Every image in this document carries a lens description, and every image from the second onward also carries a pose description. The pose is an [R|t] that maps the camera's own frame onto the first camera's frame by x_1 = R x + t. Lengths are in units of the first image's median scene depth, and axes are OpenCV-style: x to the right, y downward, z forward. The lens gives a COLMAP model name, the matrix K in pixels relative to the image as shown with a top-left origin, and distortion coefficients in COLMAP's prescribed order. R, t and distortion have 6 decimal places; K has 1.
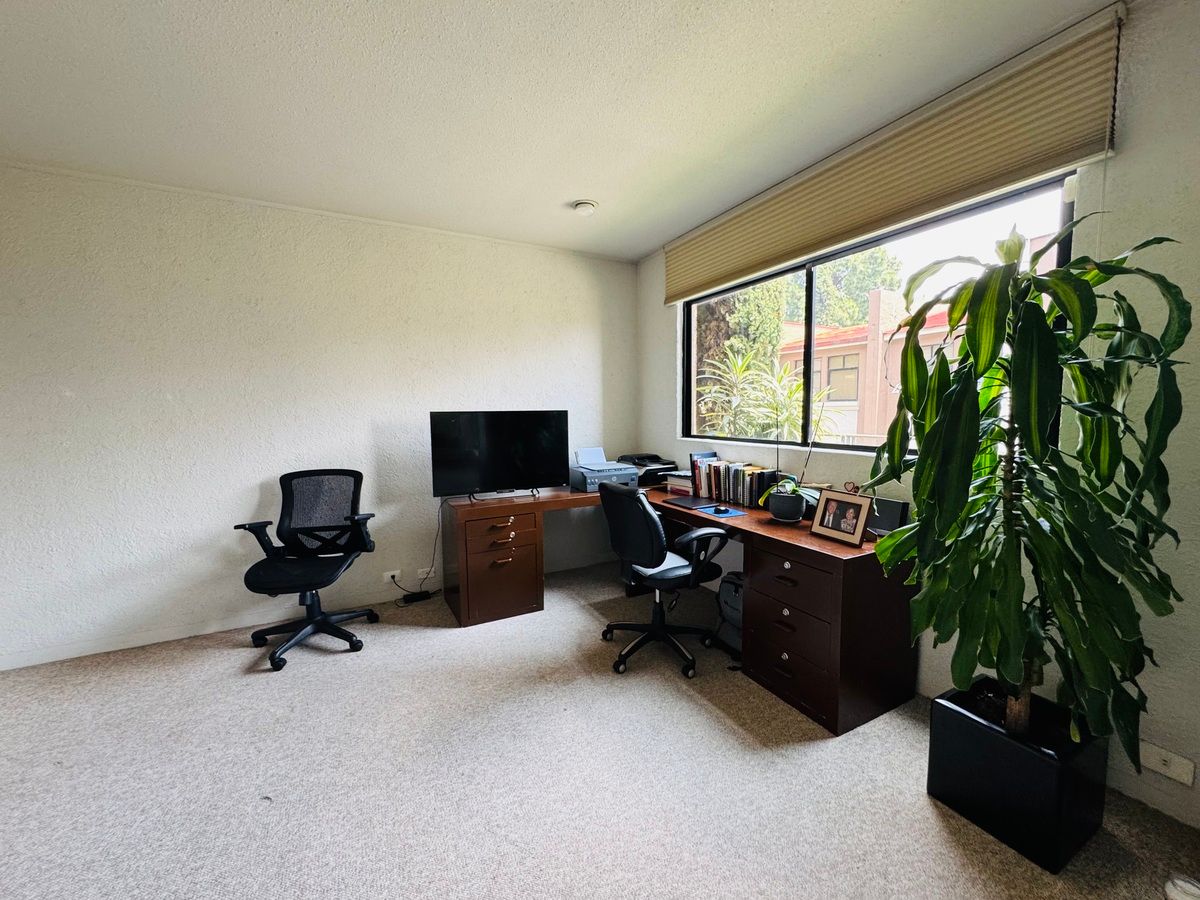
lens RADIAL K [[479.6, 0, 595.7], [0, 479.6, 447.2], [0, 0, 1]] dist [-0.001064, 0.000445]
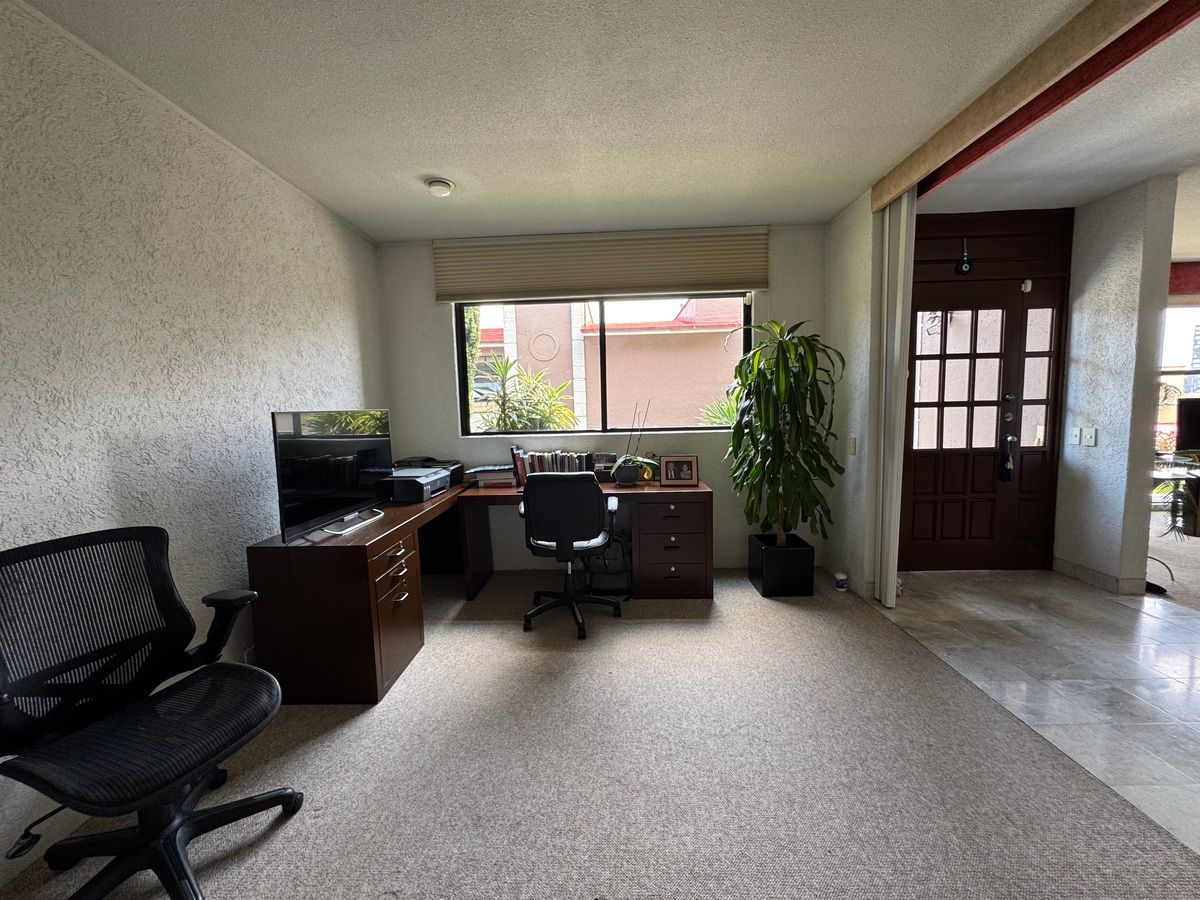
lens RADIAL K [[479.6, 0, 601.9], [0, 479.6, 445.8], [0, 0, 1]] dist [-0.001064, 0.000445]
pose [[0.494292, -0.075893, 0.865976, -0.702018], [0.089035, 0.995363, 0.036412, -0.013353], [-0.864724, 0.059104, 0.498757, 0.304265]]
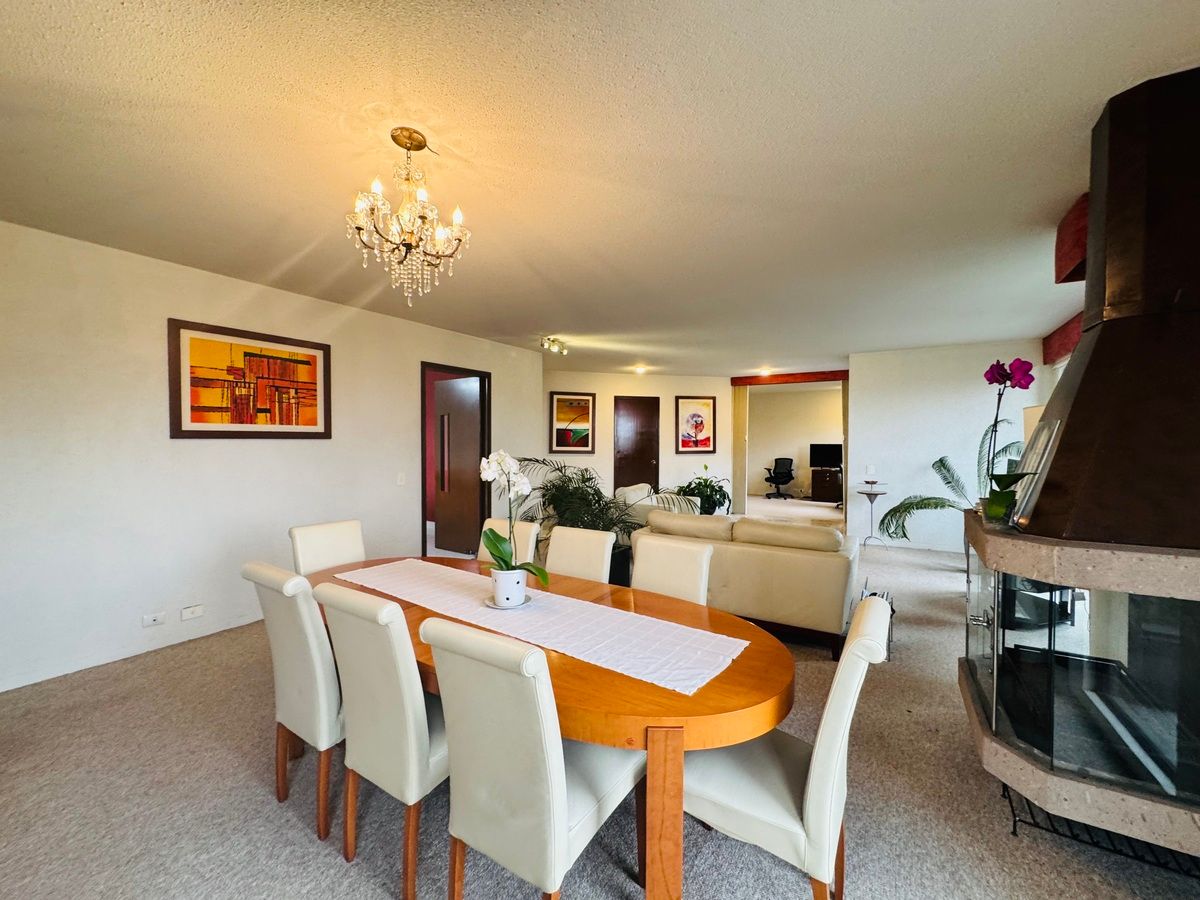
lens RADIAL K [[479.6, 0, 602.8], [0, 479.6, 446.1], [0, 0, 1]] dist [-0.001064, 0.000445]
pose [[0.537098, 0.016046, -0.843367, 2.006016], [-0.063538, 0.997748, -0.021480, 0.129407], [0.841123, 0.065122, 0.536908, -2.442436]]
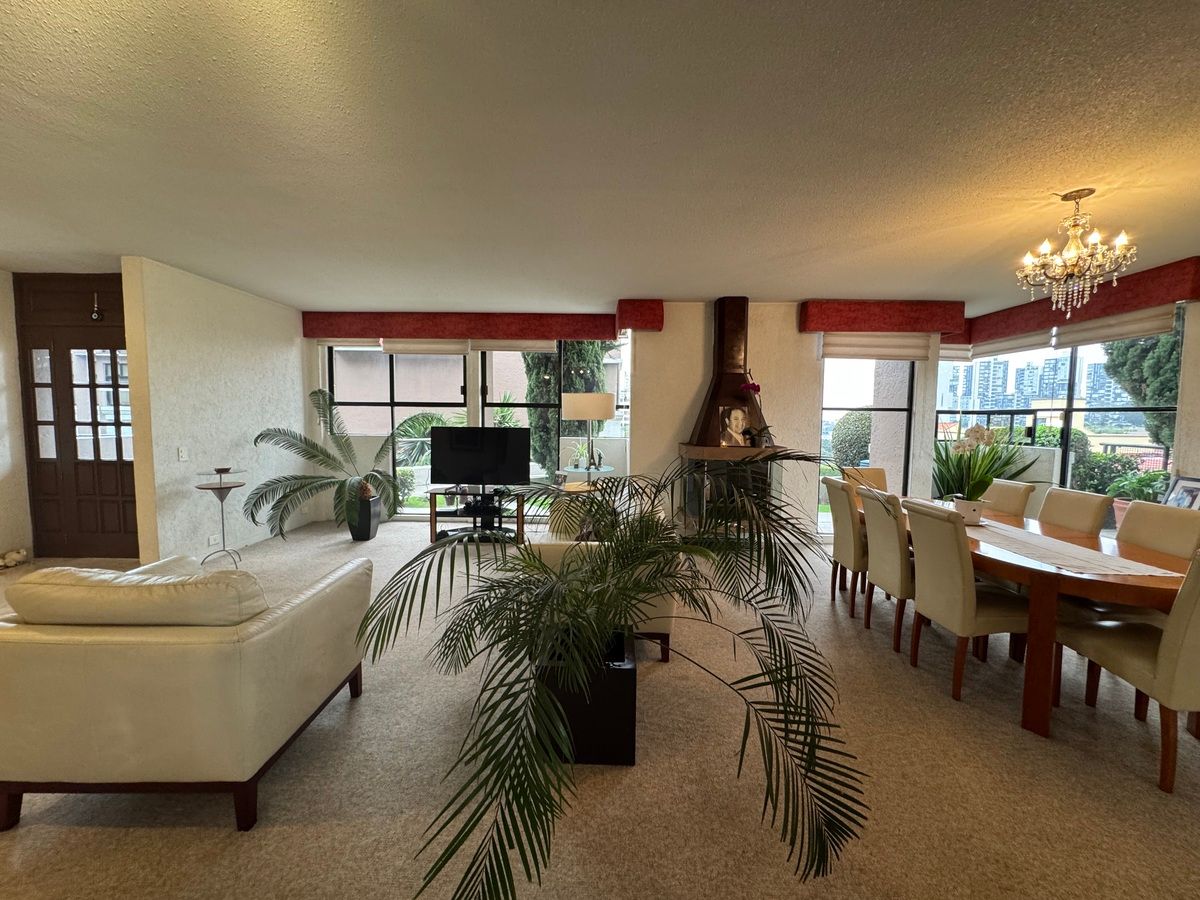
lens RADIAL K [[479.6, 0, 598.8], [0, 479.6, 451.5], [0, 0, 1]] dist [-0.001064, 0.000445]
pose [[0.444142, -0.058748, 0.894028, 0.117830], [0.055535, 0.997734, 0.037974, 0.120101], [-0.894234, 0.032784, 0.446399, -1.950188]]
